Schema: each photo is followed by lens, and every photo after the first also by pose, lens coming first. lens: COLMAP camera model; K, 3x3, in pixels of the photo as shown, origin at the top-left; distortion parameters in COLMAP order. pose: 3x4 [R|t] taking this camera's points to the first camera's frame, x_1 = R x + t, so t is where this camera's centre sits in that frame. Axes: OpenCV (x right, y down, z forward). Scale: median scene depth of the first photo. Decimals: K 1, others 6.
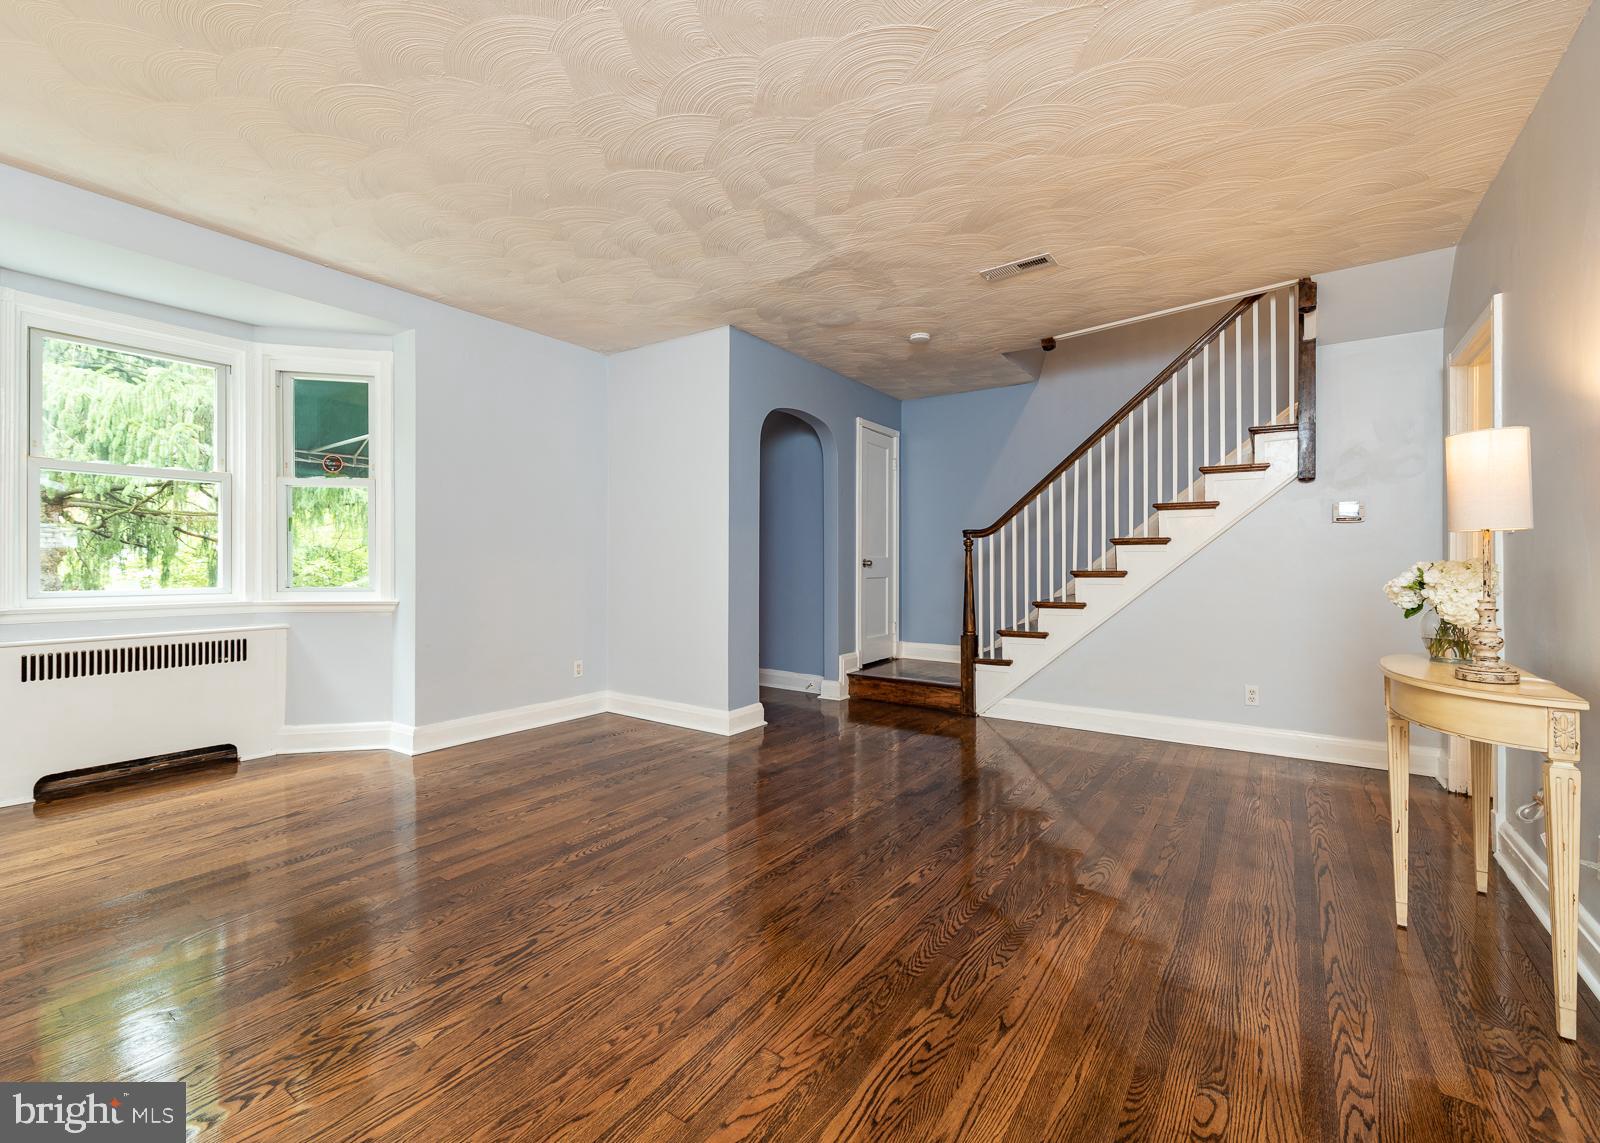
lens RADIAL K [[666.7, 0, 834.6], [0, 666.7, 561.2], [0, 0, 1]] dist [0.015688, -0.000186]
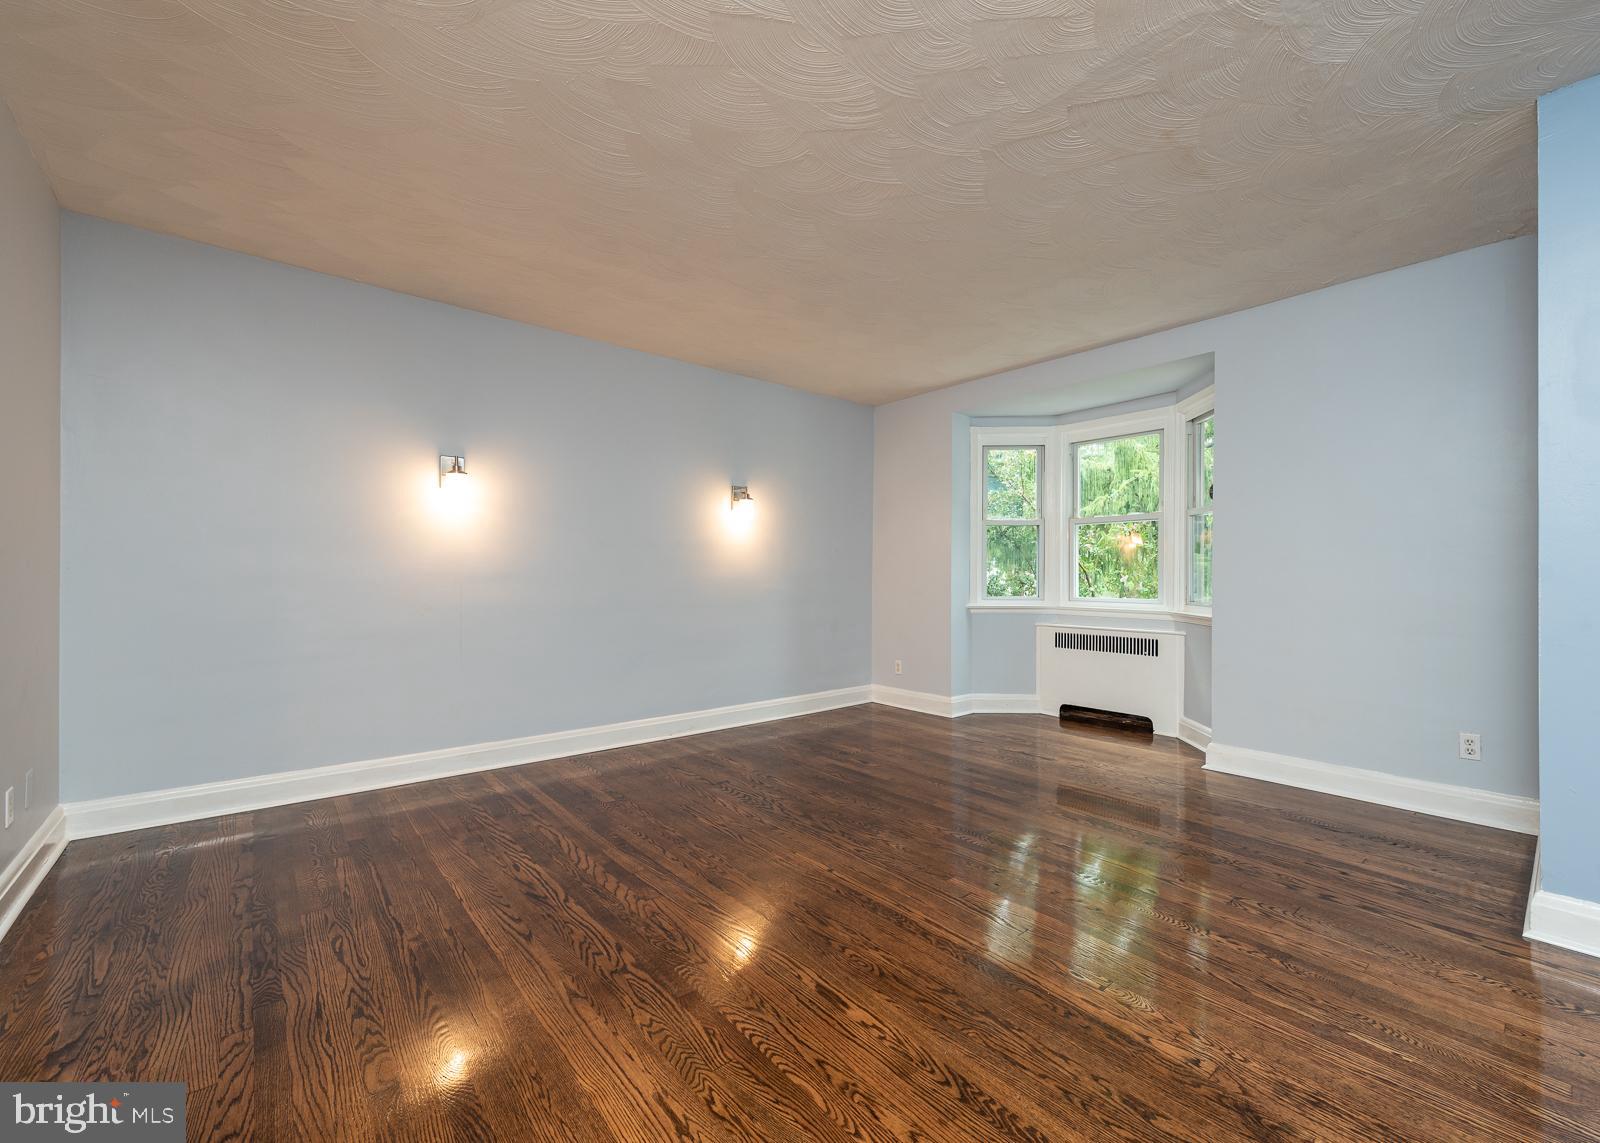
lens RADIAL K [[661.6, 0, 828.9], [0, 661.6, 579.9], [0, 0, 1]] dist [0.008852, -0.000371]
pose [[-0.255455, 0.003636, -0.966814, 0.608279], [-0.006635, 0.999963, 0.005514, -0.002376], [0.966798, 0.007823, -0.255421, 0.848551]]
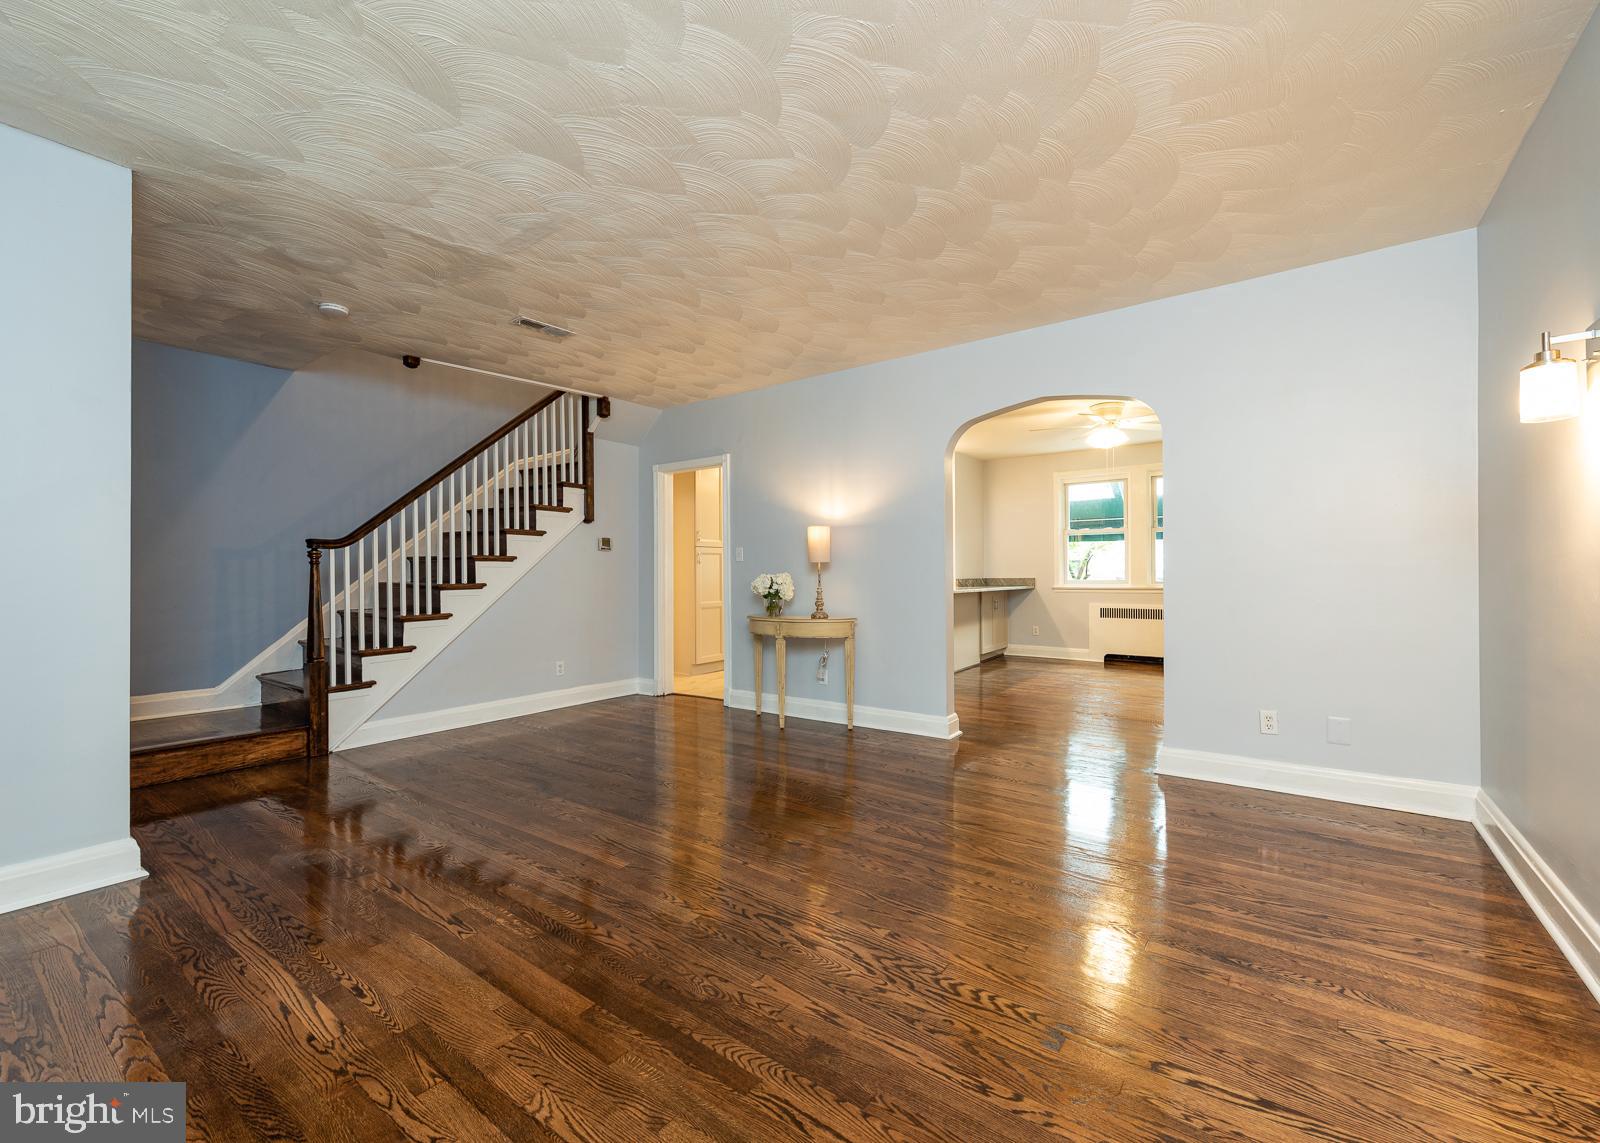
lens RADIAL K [[667.2, 0, 774.1], [0, 667.2, 571.9], [0, 0, 1]] dist [0.012897, -0.000418]
pose [[0.071430, 0.001943, 0.997444, -0.961551], [0.008381, 0.999962, -0.002548, 0.003101], [-0.997410, 0.008541, 0.071411, 0.554472]]
